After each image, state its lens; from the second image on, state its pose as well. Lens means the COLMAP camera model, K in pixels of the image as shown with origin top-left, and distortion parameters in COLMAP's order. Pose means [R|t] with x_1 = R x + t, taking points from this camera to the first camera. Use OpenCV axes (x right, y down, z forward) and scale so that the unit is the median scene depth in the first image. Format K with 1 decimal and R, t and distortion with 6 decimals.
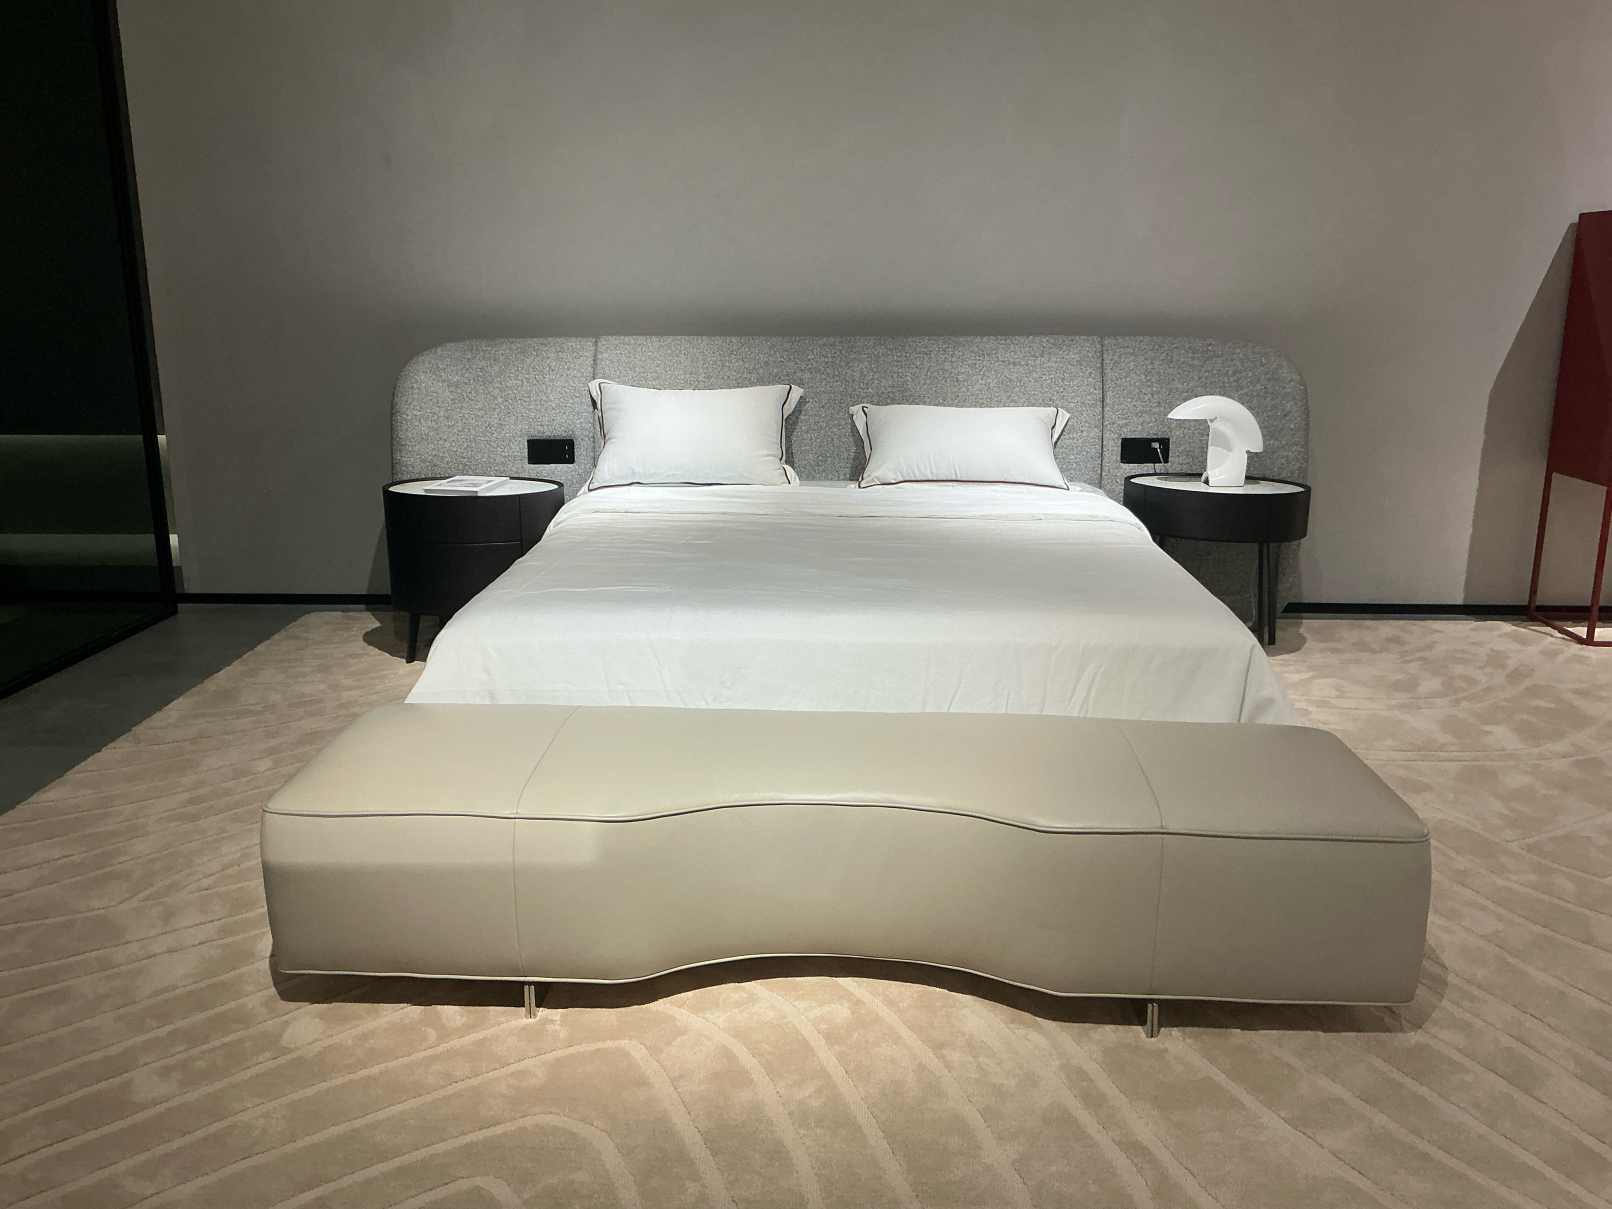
lens RADIAL K [[1350.3, 0, 807.7], [0, 1350.3, 598.8], [0, 0, 1]] dist [0.076708, -0.132184]
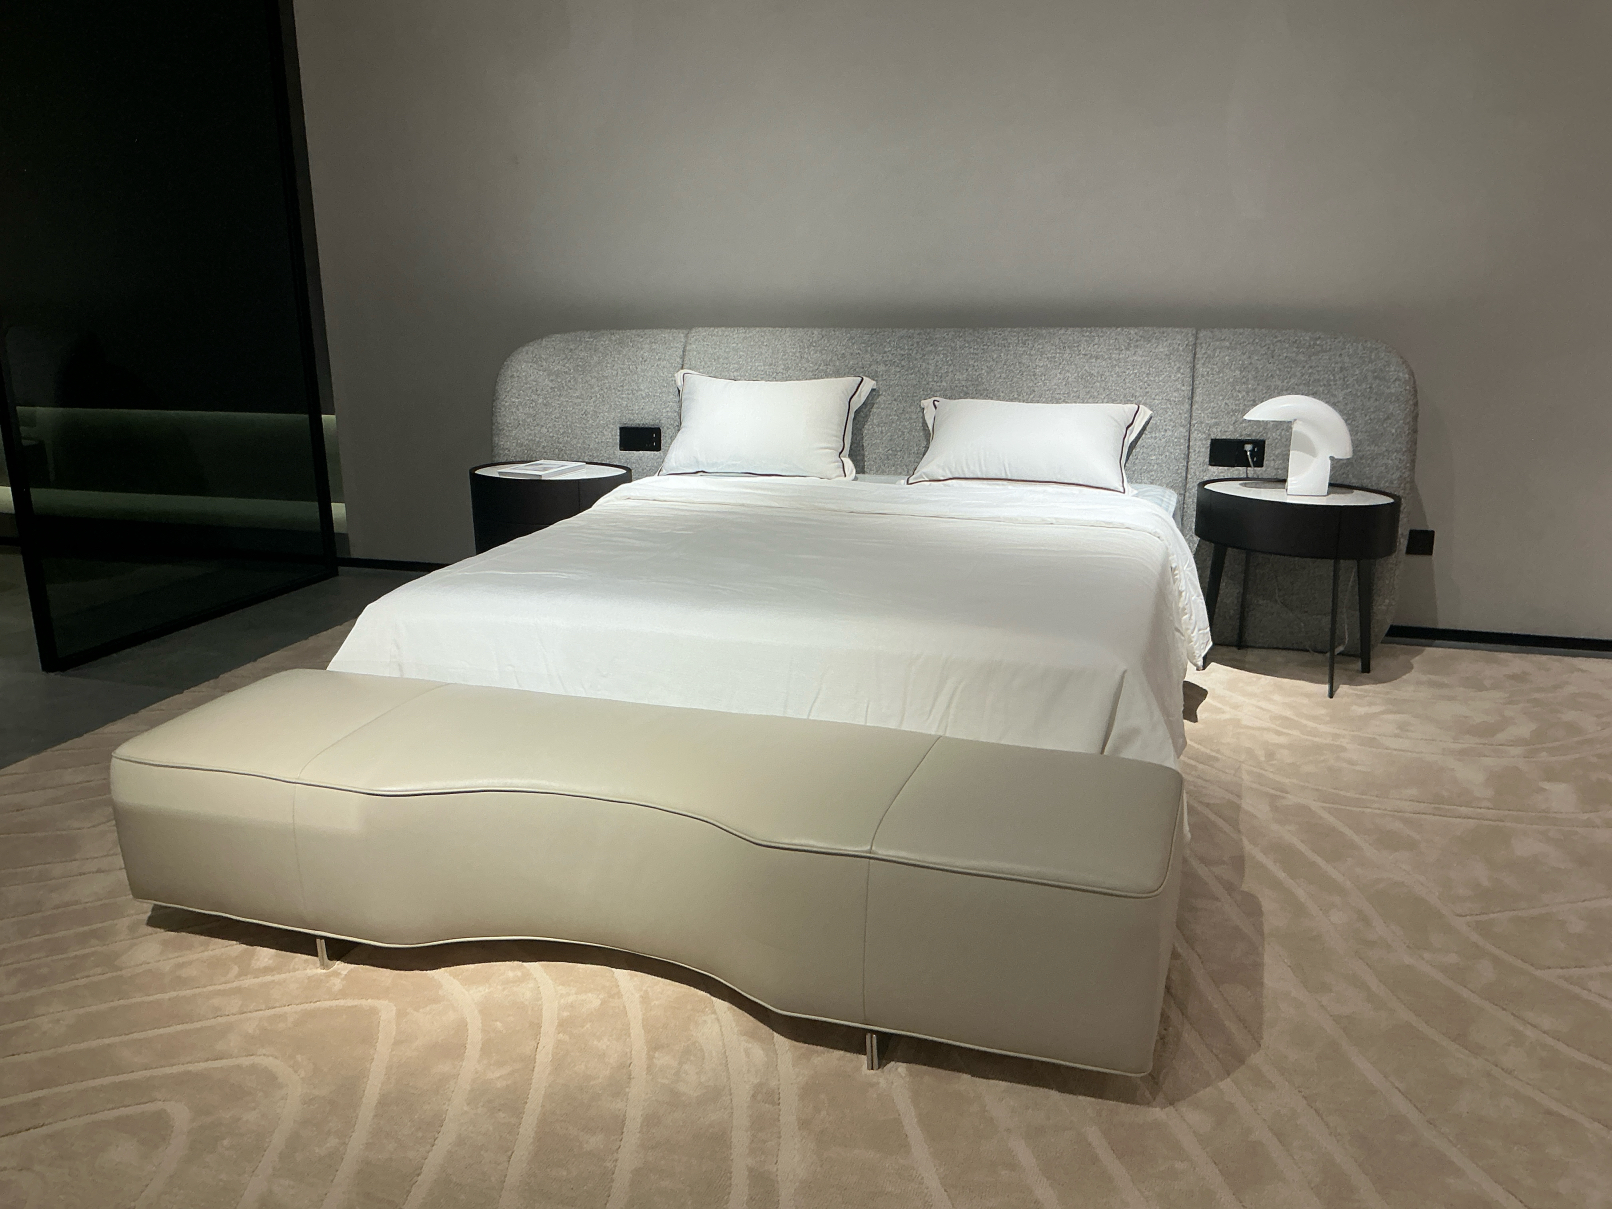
lens RADIAL K [[1350.3, 0, 807.7], [0, 1350.3, 598.8], [0, 0, 1]] dist [0.076708, -0.132184]
pose [[0.962172, 0.055536, -0.266723, 0.230692], [-0.052222, 0.998445, 0.019511, -0.013648], [0.267392, -0.004844, 0.963576, 0.033138]]
